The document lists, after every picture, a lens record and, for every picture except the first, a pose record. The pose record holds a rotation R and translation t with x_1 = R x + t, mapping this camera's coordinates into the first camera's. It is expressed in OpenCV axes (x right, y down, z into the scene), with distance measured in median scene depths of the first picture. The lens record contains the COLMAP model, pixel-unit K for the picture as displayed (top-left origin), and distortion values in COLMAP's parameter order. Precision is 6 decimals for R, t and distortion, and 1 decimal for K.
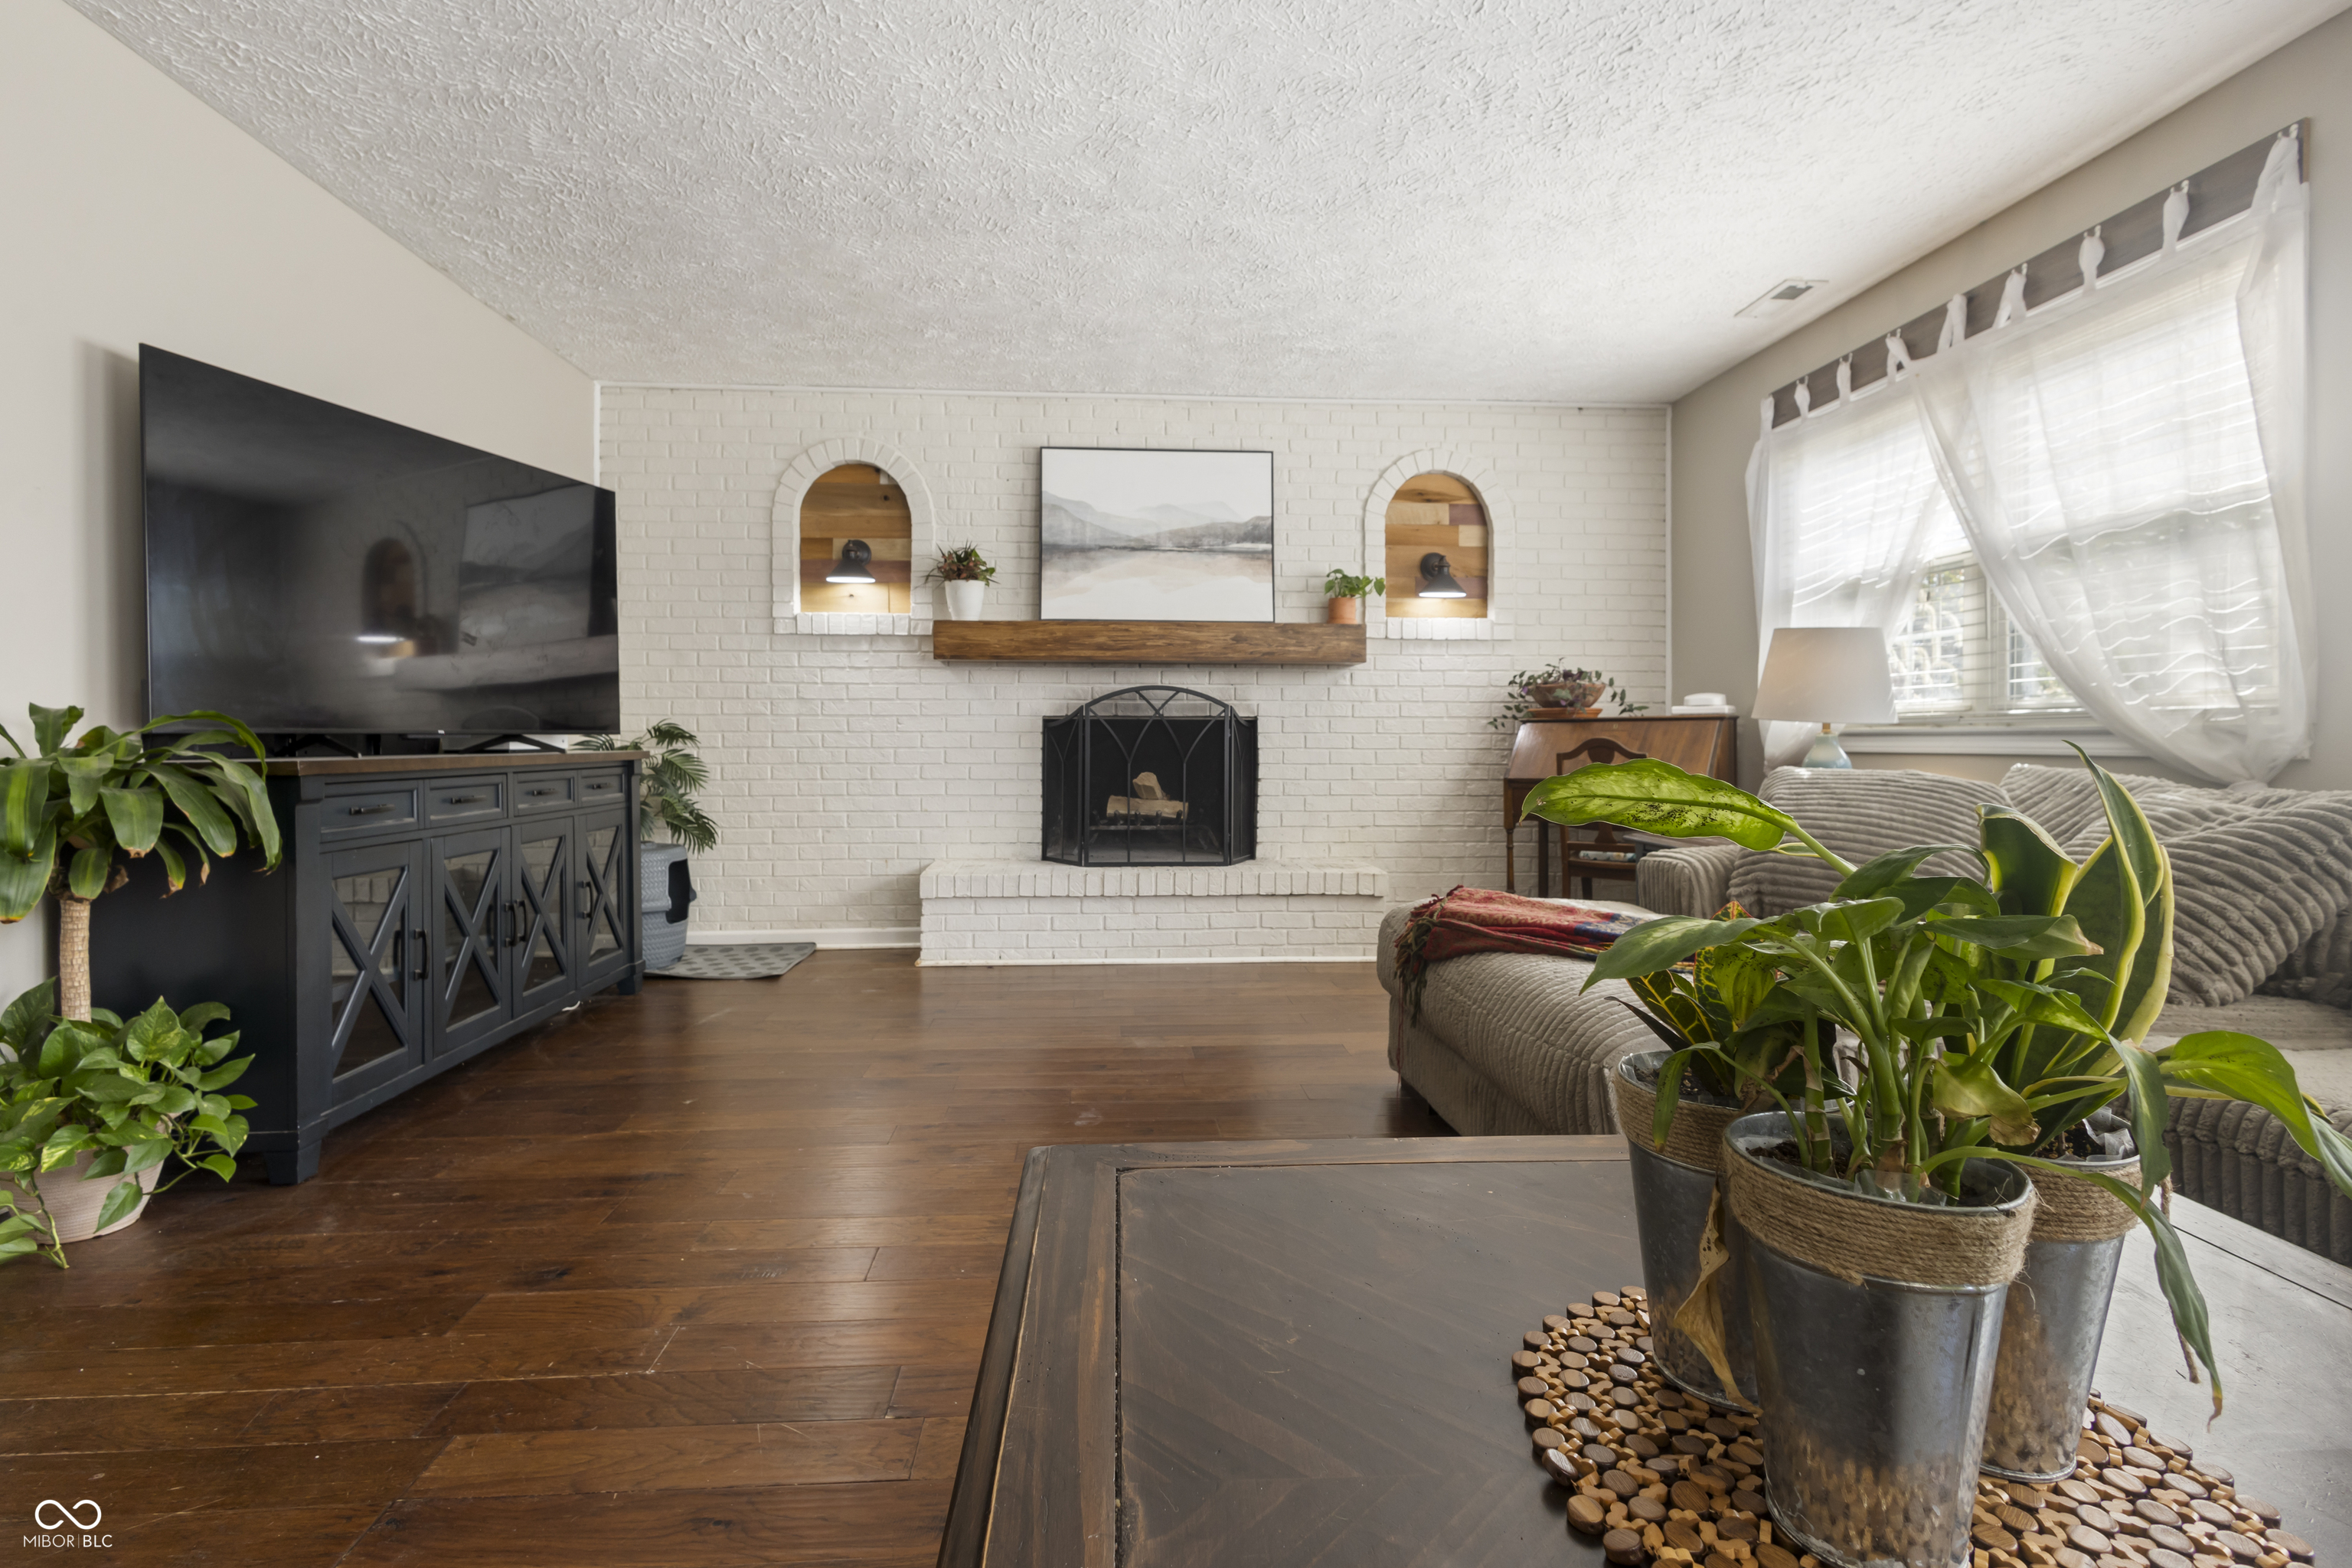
lens RADIAL K [[1096.2, 0, 1173.4], [0, 1096.2, 765.8], [0, 0, 1]] dist [-0.005355, -0.001023]
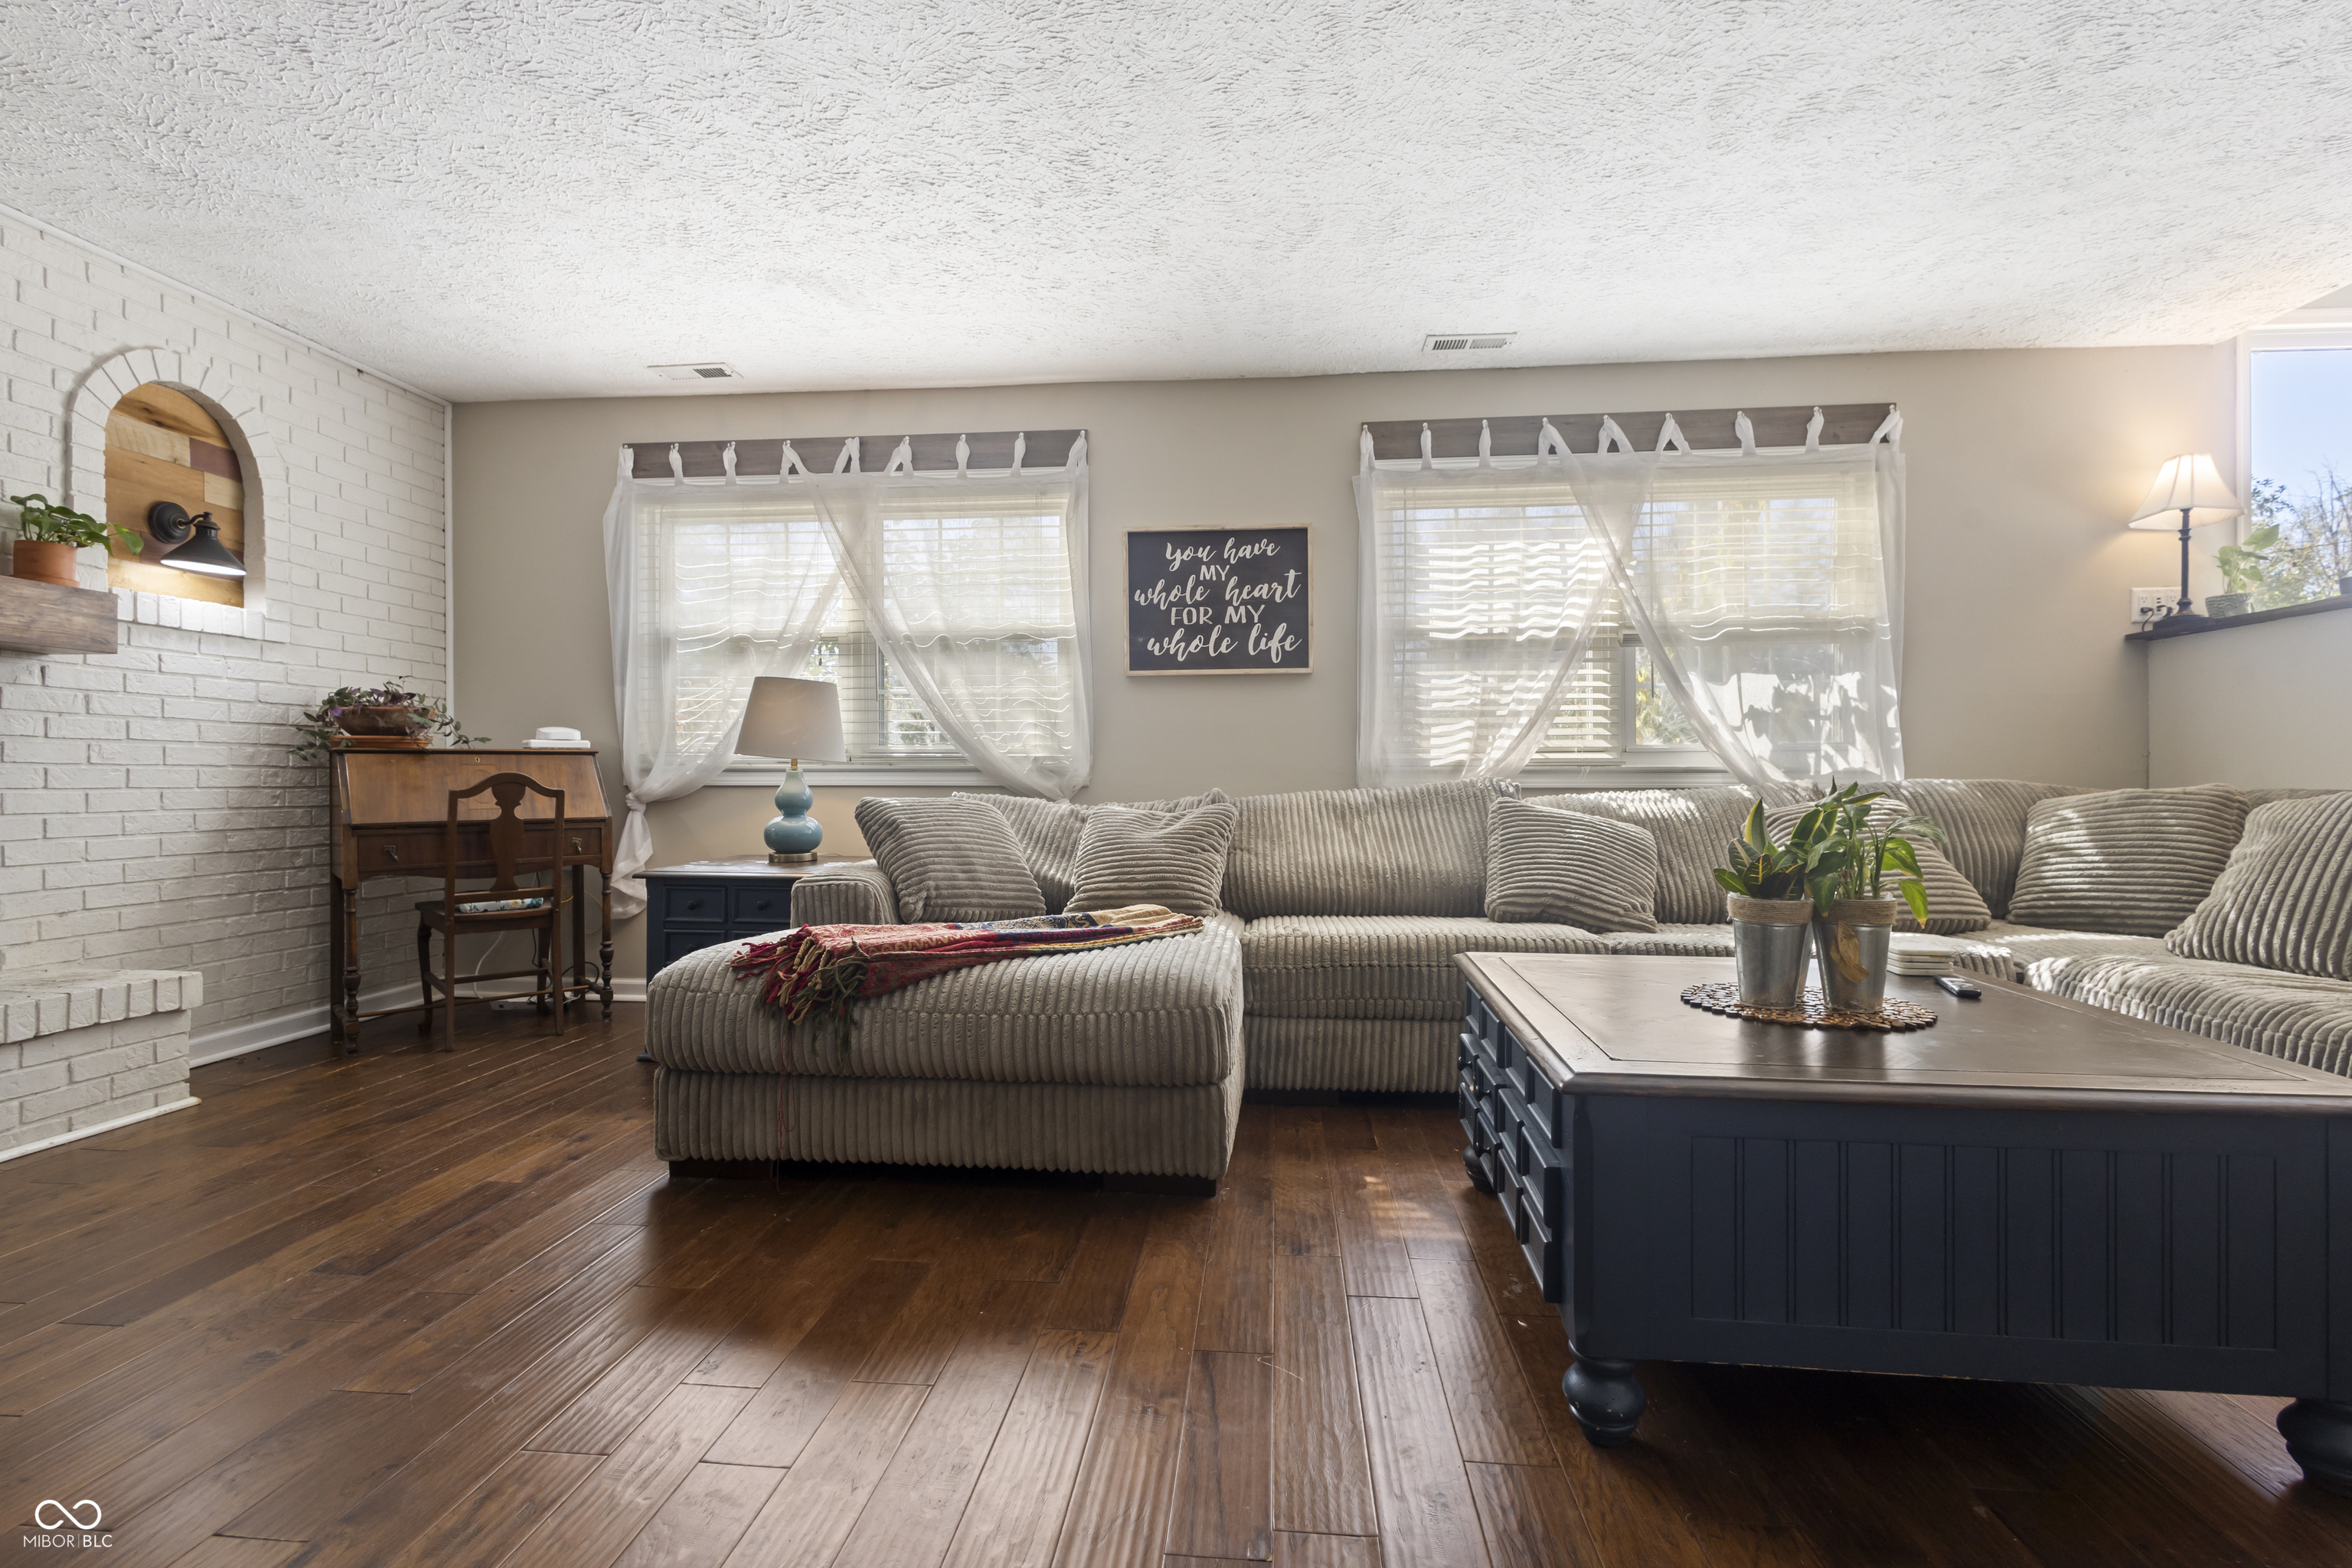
lens RADIAL K [[1096.2, 0, 1169.4], [0, 1096.2, 781.5], [0, 0, 1]] dist [-0.005355, -0.001023]
pose [[0.155762, -0.003384, 0.987789, -0.360537], [0.023844, 0.999716, -0.000335, -0.004566], [-0.987507, 0.023605, 0.155798, 0.294925]]
